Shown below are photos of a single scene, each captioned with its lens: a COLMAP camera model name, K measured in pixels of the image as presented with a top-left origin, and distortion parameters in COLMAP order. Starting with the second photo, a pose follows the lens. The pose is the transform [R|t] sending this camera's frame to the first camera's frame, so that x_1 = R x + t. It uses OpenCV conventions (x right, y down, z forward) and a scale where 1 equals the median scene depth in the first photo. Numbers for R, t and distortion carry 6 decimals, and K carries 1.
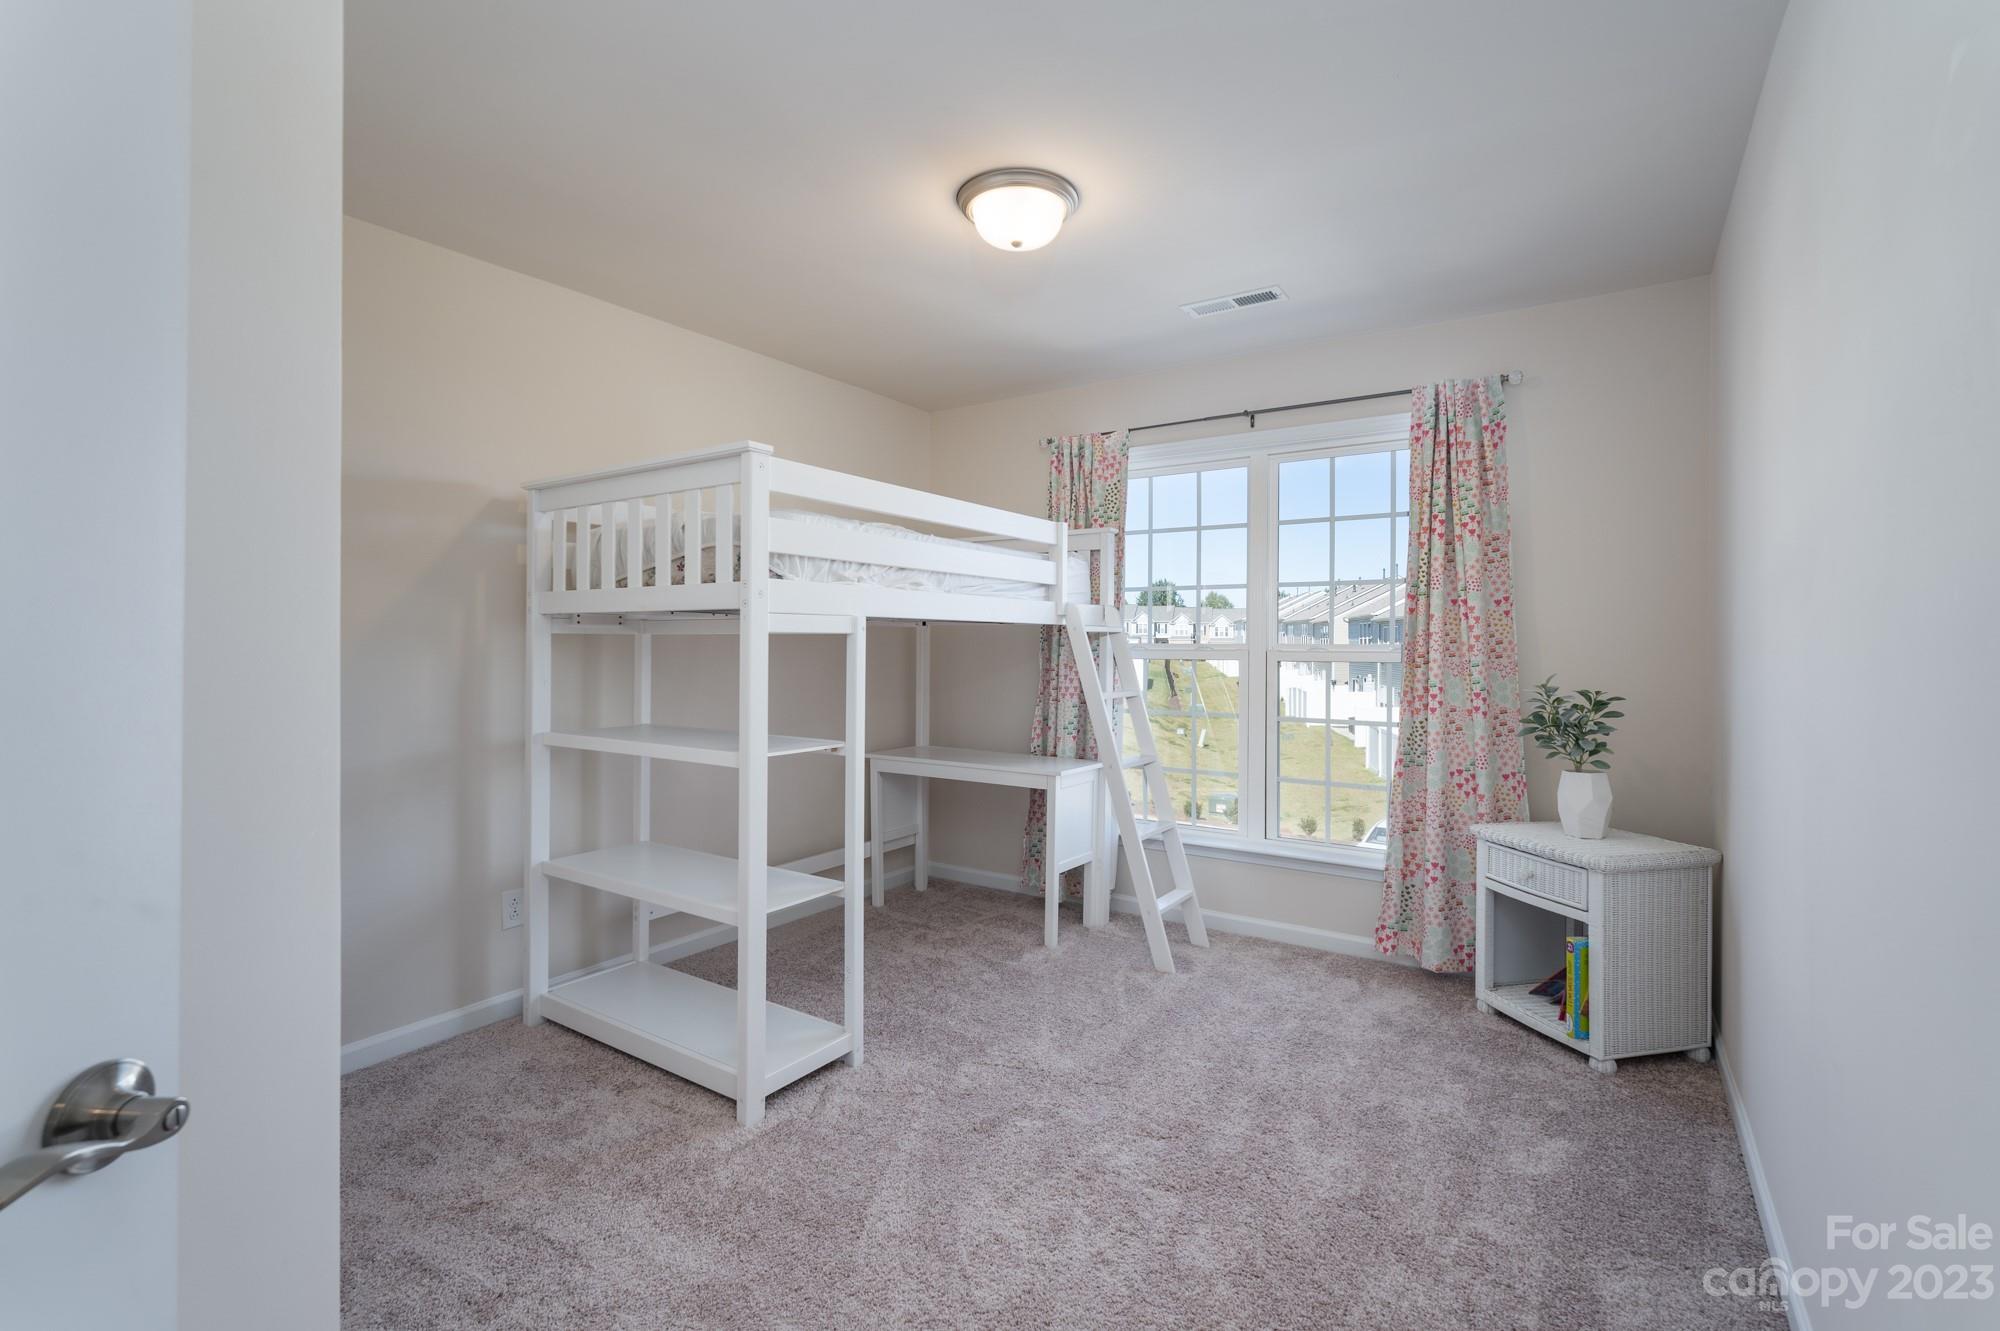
lens RADIAL K [[908.3, 0, 1002.1], [0, 908.3, 657.3], [0, 0, 1]] dist [-0.004276, 0.001121]
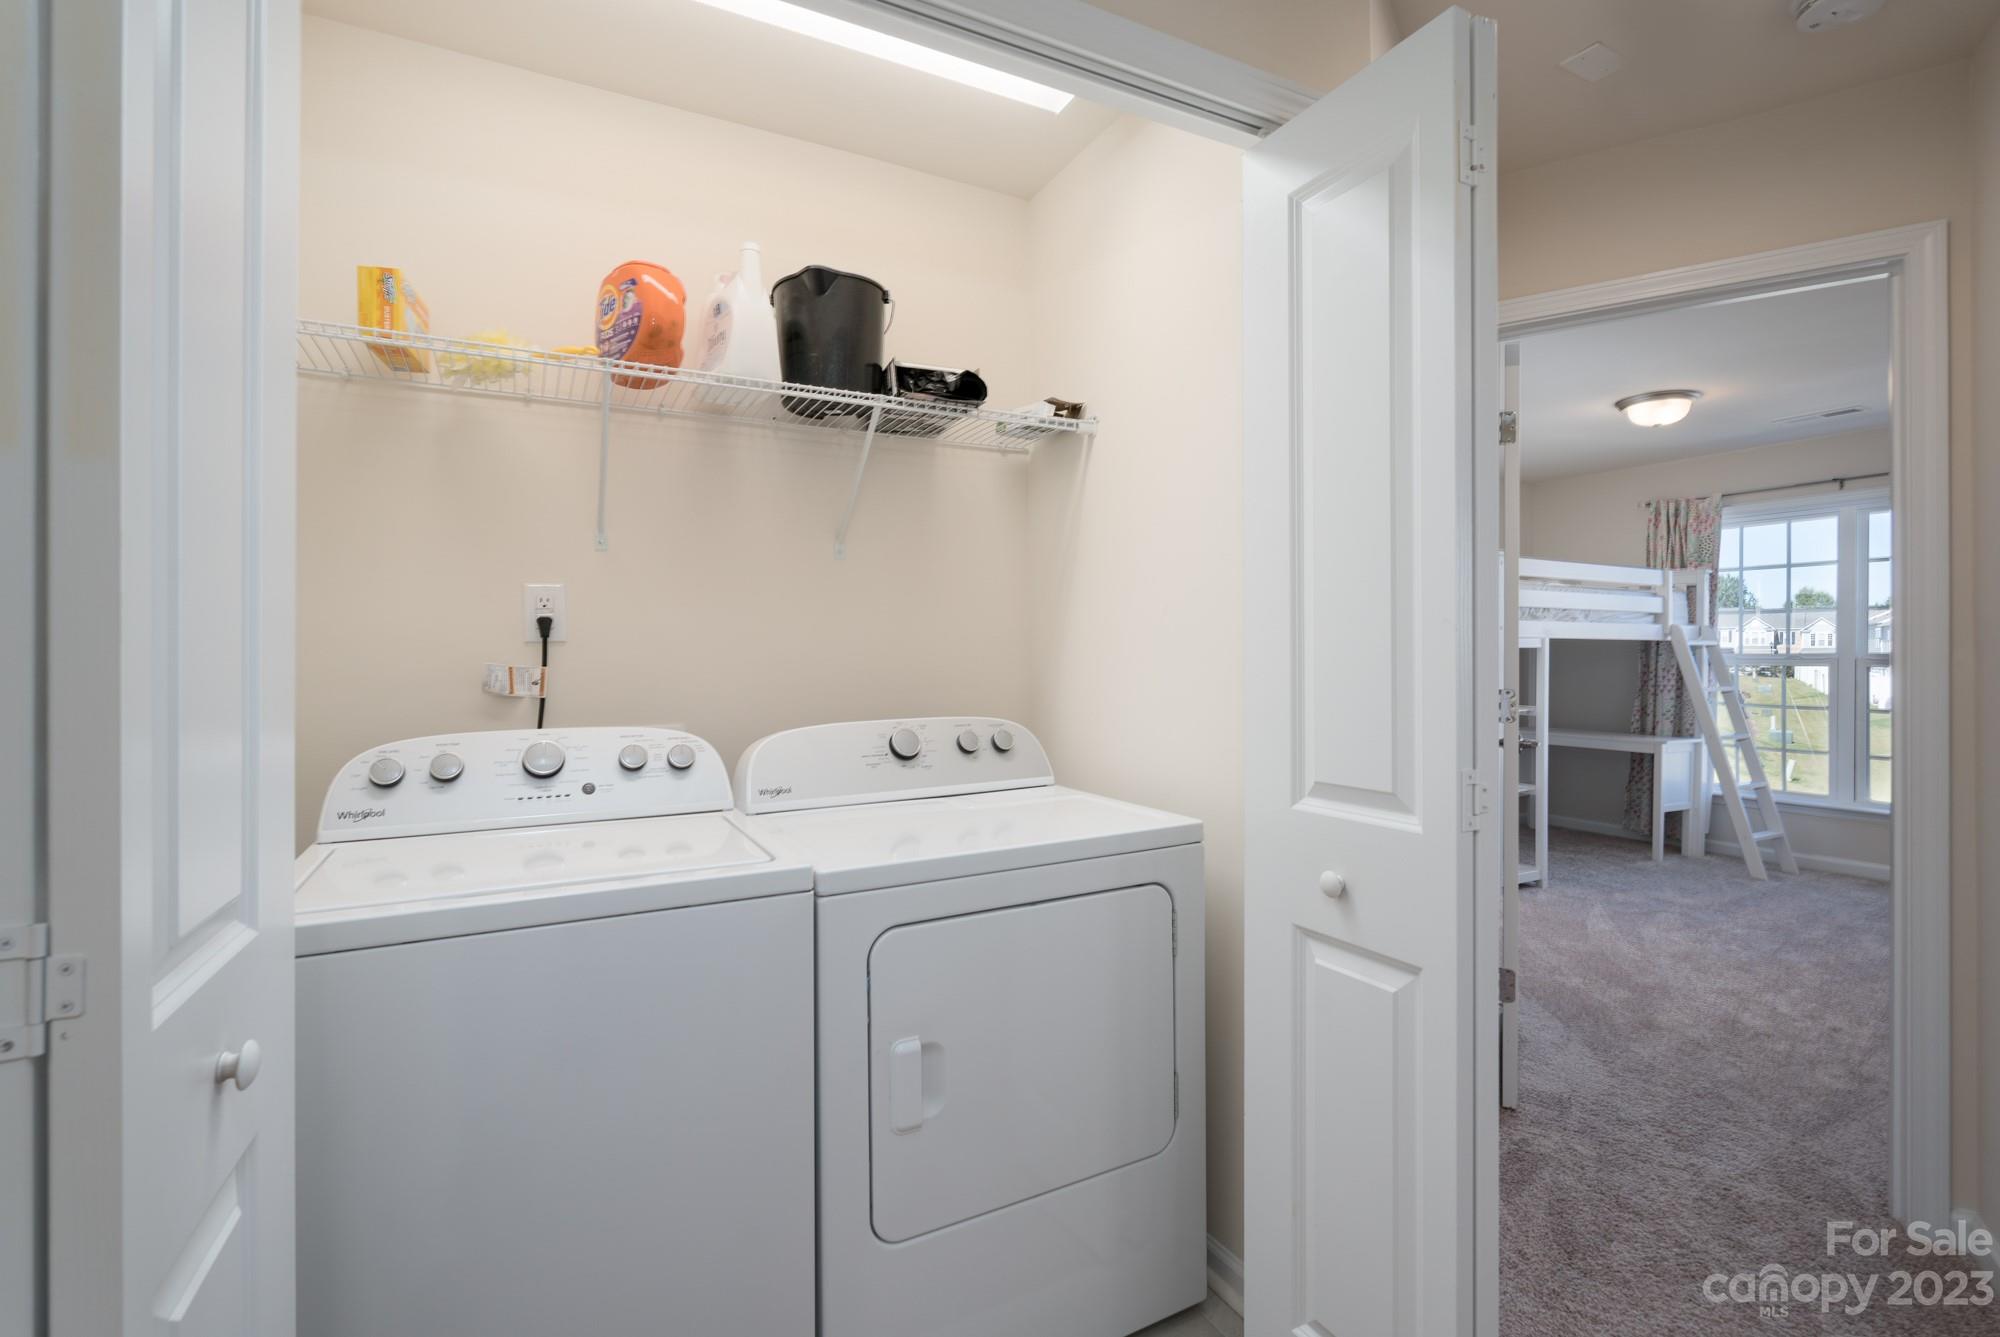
lens RADIAL K [[908.3, 0, 995.0], [0, 908.3, 653.0], [0, 0, 1]] dist [-0.004276, 0.001121]
pose [[0.875680, 0.002133, -0.482887, -0.160888], [-0.007713, 0.999924, -0.009570, 0.005949], [0.482830, 0.012104, 0.875631, -0.721493]]
